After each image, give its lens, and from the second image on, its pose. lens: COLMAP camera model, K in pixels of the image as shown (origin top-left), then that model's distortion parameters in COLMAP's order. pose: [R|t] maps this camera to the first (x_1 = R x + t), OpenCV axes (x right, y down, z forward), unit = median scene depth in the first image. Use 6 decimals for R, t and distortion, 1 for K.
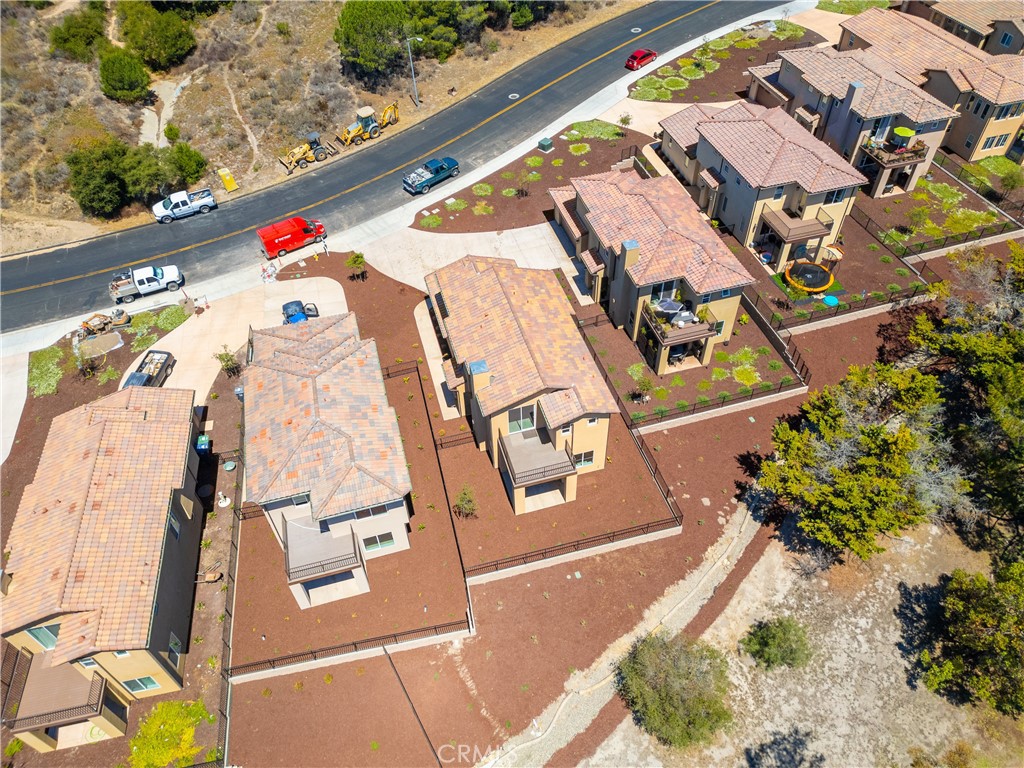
lens RADIAL K [[718.3, 0, 514.1], [0, 718.3, 383.7], [0, 0, 1]] dist [0.082067, -0.083702]
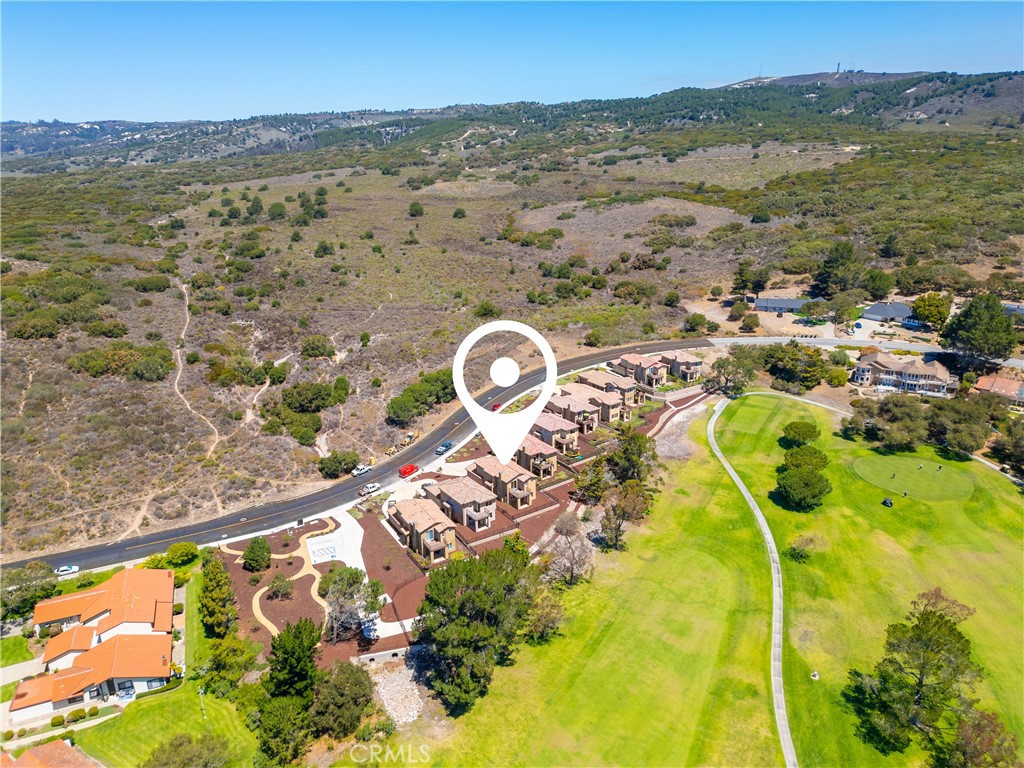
lens RADIAL K [[718.3, 0, 514.1], [0, 718.3, 383.7], [0, 0, 1]] dist [0.082067, -0.083702]
pose [[0.942546, -0.103550, 0.317623, -0.783270], [0.240067, 0.871115, -0.428401, 0.831232], [-0.232325, 0.480038, 0.845925, -1.713388]]
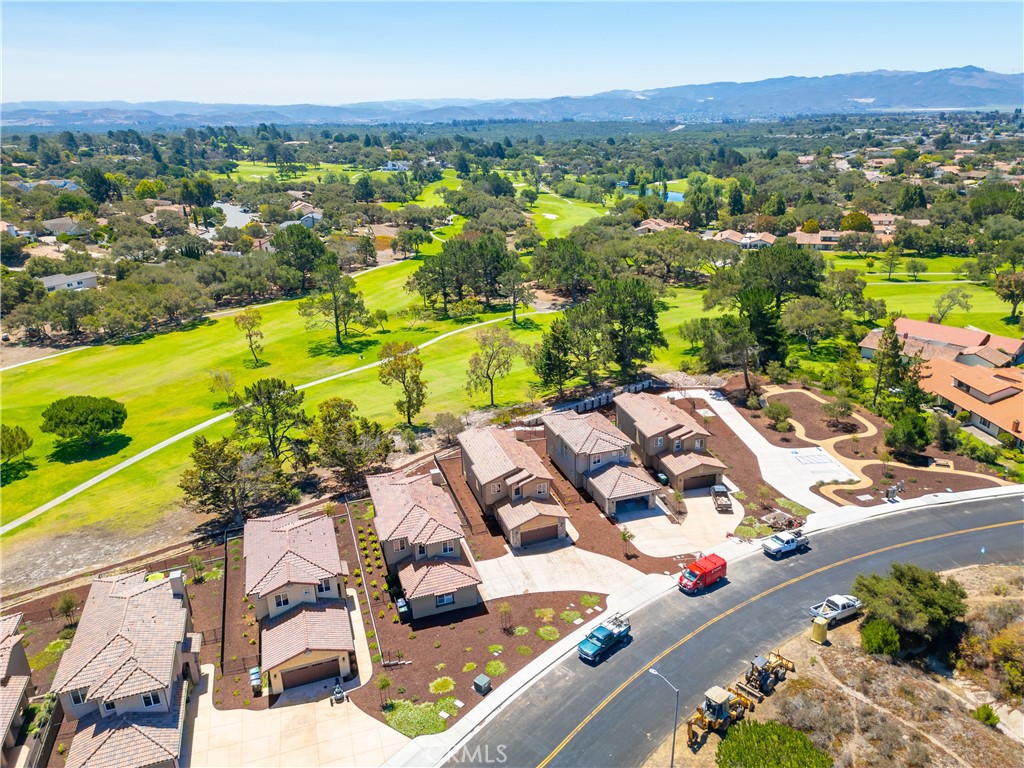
lens RADIAL K [[718.3, 0, 514.1], [0, 718.3, 383.7], [0, 0, 1]] dist [0.082067, -0.083702]
pose [[-0.997629, 0.064575, -0.023788, 0.005005], [0.002864, 0.384326, 0.923193, -1.384614], [0.068757, 0.920936, -0.383600, 1.126413]]
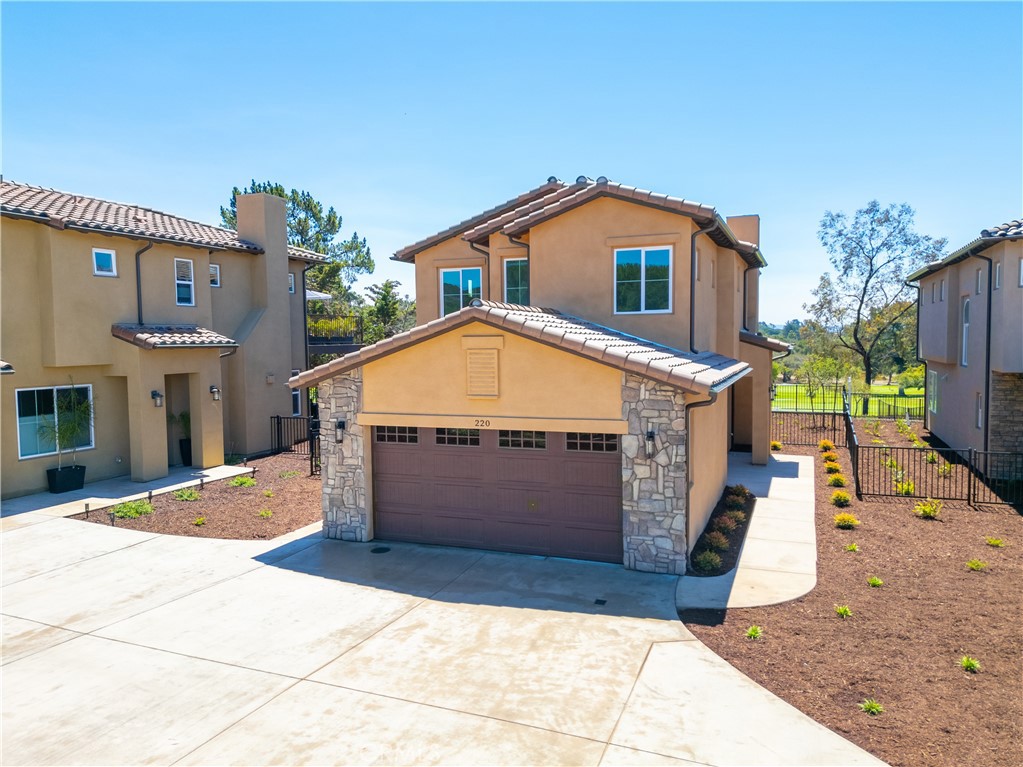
lens RADIAL K [[736.2, 0, 511.5], [0, 736.2, 383.5], [0, 0, 1]] dist [0.074542, -0.075889]
pose [[-0.792364, -0.001980, 0.610045, -0.170449], [0.464065, 0.647141, 0.604857, -0.245433], [-0.395983, 0.762368, -0.511852, 0.962579]]
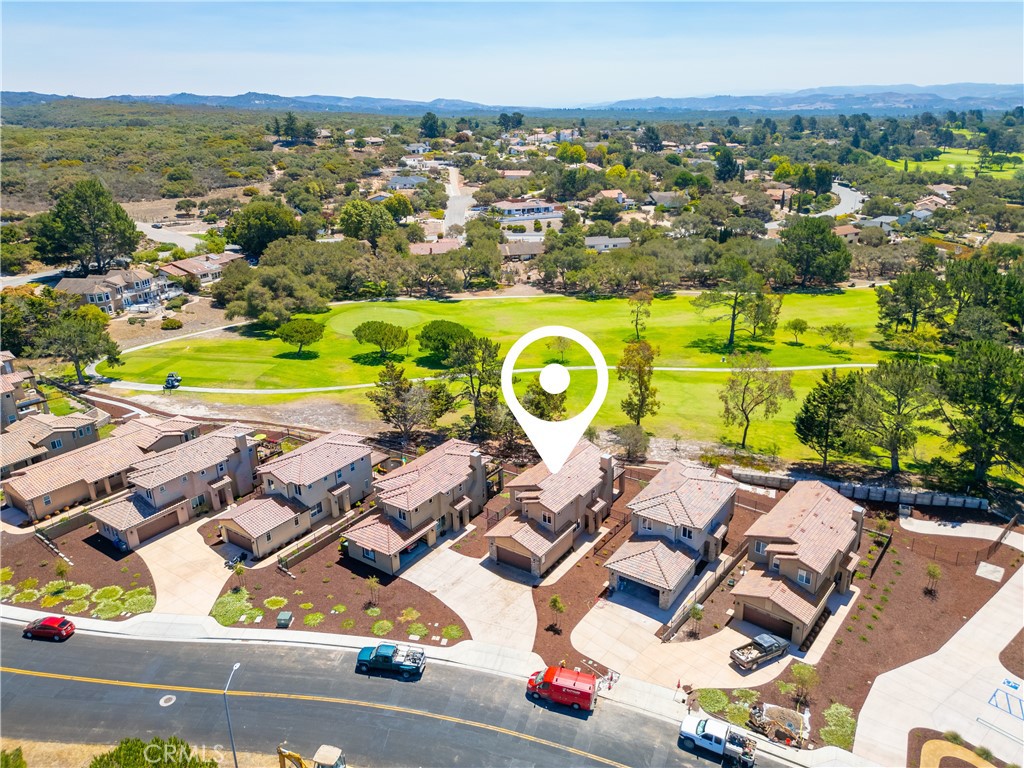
lens RADIAL K [[718.3, 0, 514.1], [0, 718.3, 383.7], [0, 0, 1]] dist [0.082067, -0.083702]
pose [[-0.630868, -0.232581, 0.740210, -0.852345], [0.590705, 0.474581, 0.652565, -1.016352], [-0.503064, 0.848928, -0.162012, 0.837656]]
